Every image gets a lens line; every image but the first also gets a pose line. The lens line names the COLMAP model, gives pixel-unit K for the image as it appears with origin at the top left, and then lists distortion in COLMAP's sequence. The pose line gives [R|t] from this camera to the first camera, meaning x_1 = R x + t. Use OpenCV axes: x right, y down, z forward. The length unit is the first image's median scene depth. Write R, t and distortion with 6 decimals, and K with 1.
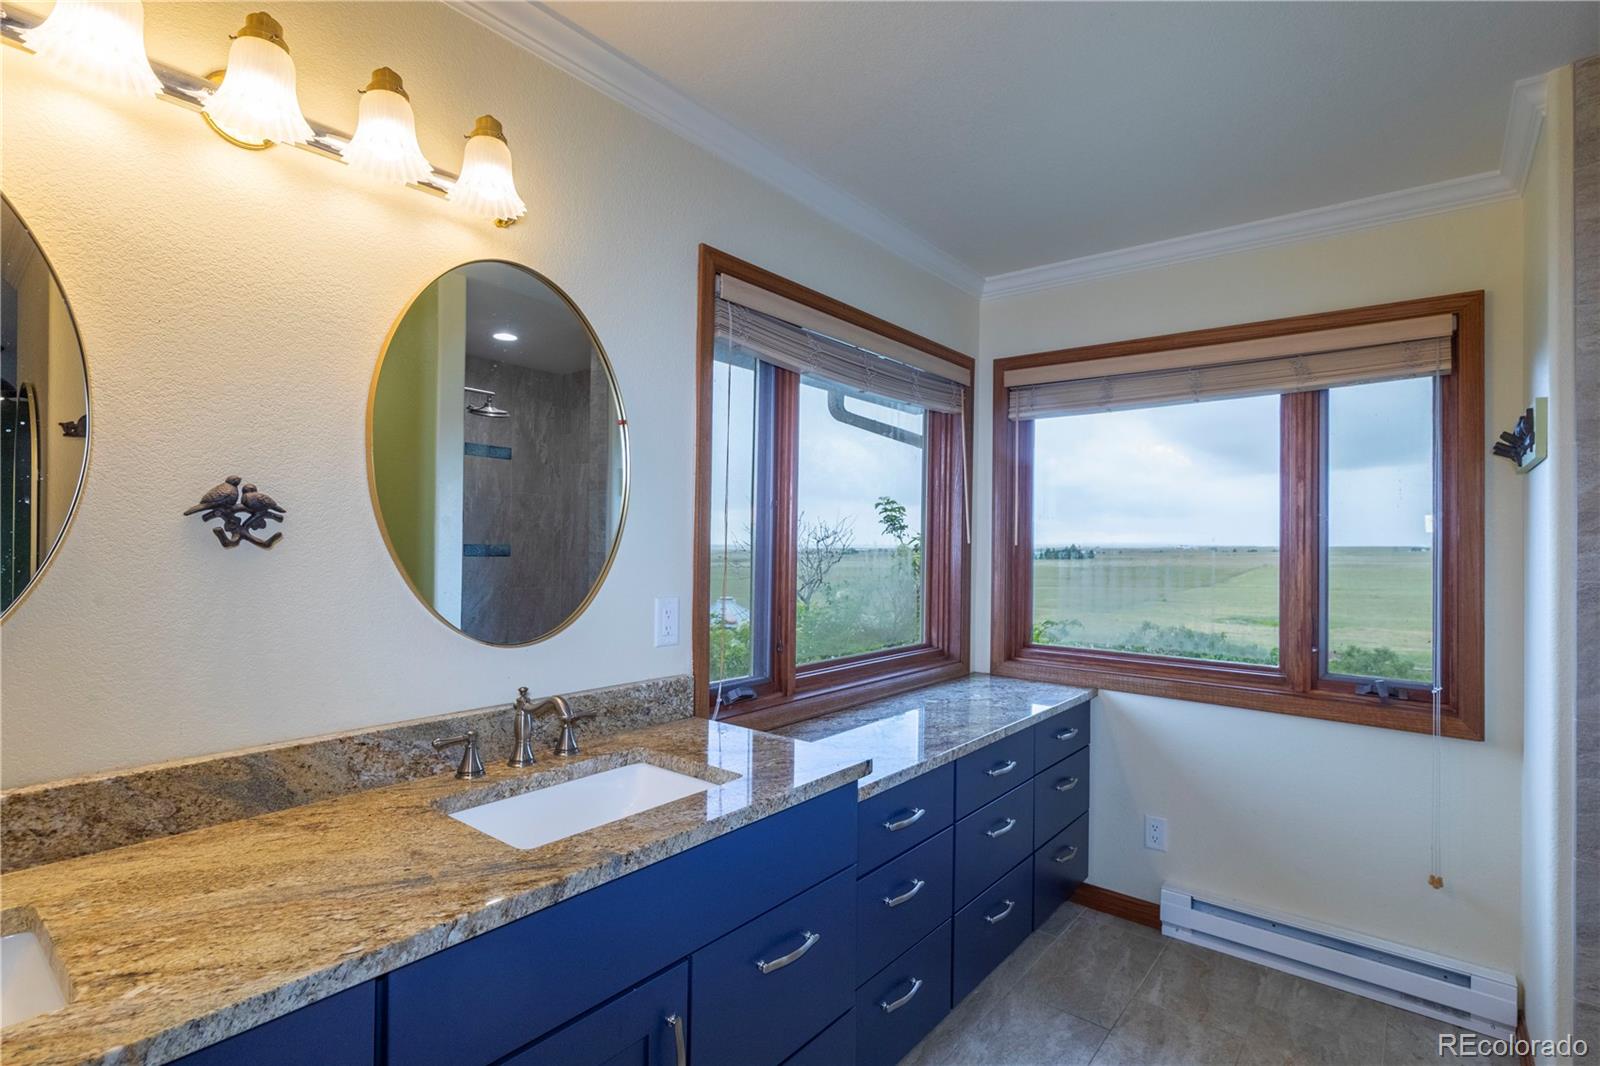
lens RADIAL K [[763.9, 0, 797.9], [0, 763.9, 535.6], [0, 0, 1]] dist [-0.013275, -0.000163]
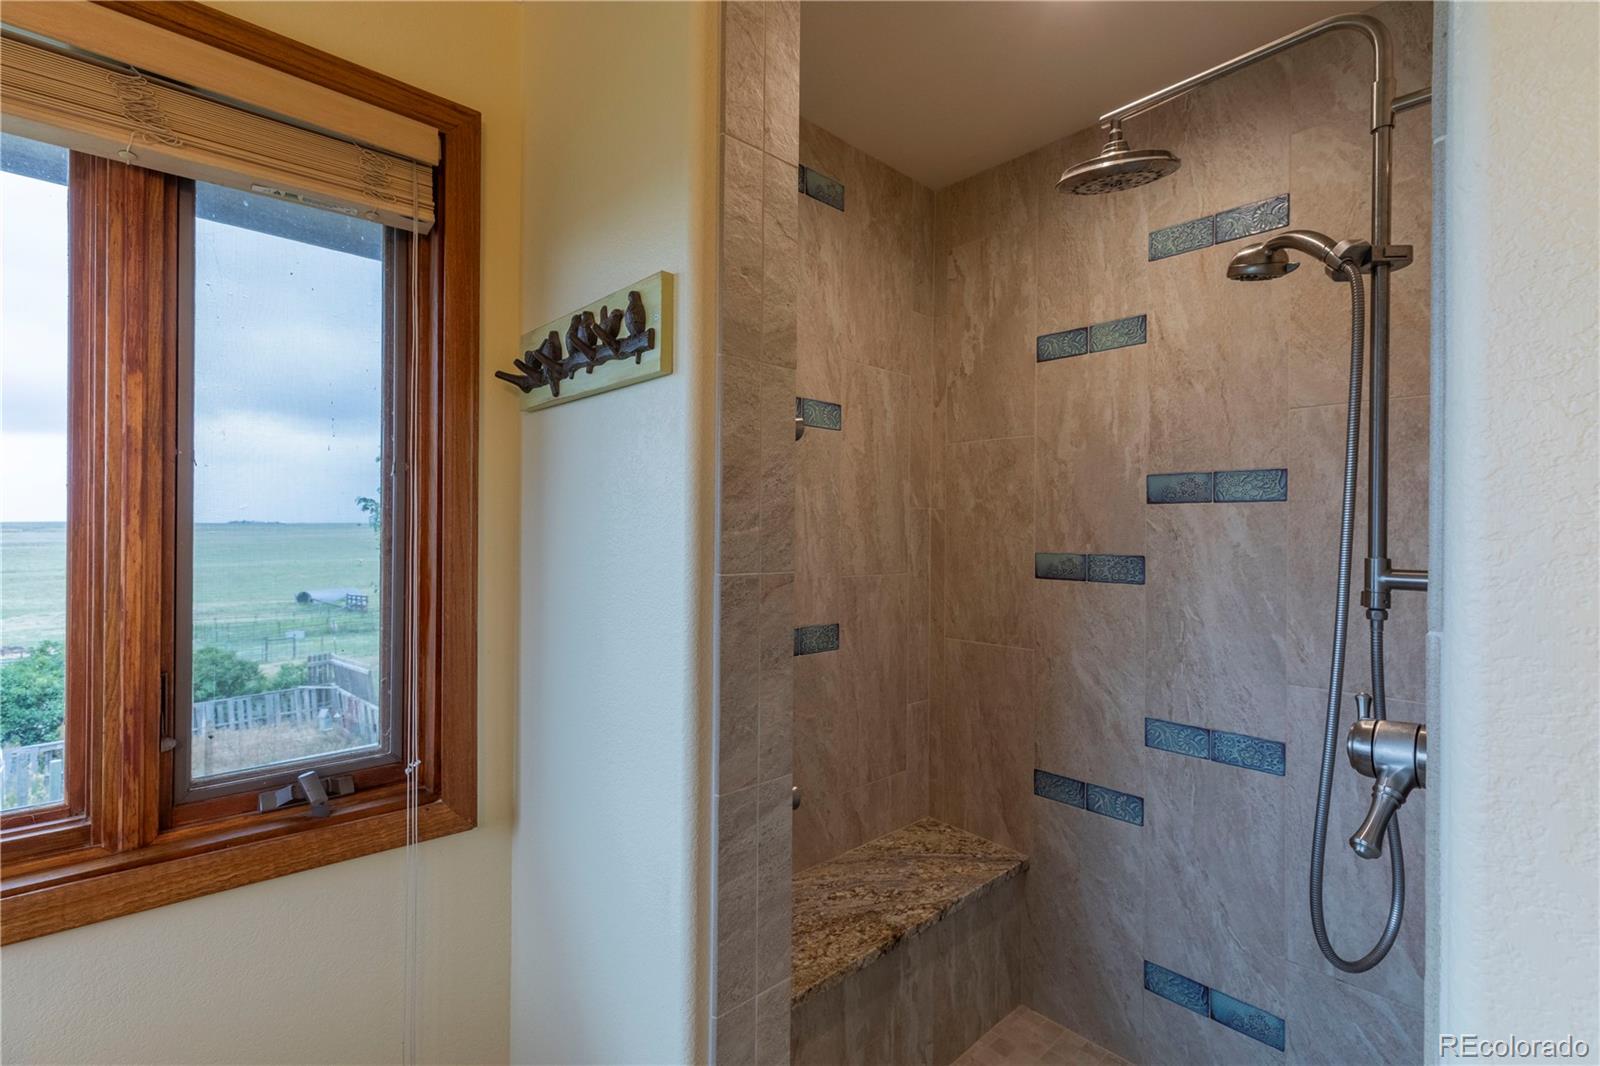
lens RADIAL K [[721.0, 0, 795.0], [0, 721.0, 528.9], [0, 0, 1]] dist [0.007765, -0.001211]
pose [[0.126389, -0.008326, 0.991946, 0.329176], [-0.015403, 0.999828, 0.010354, 0.011021], [-0.991861, -0.016587, 0.126239, 0.637394]]
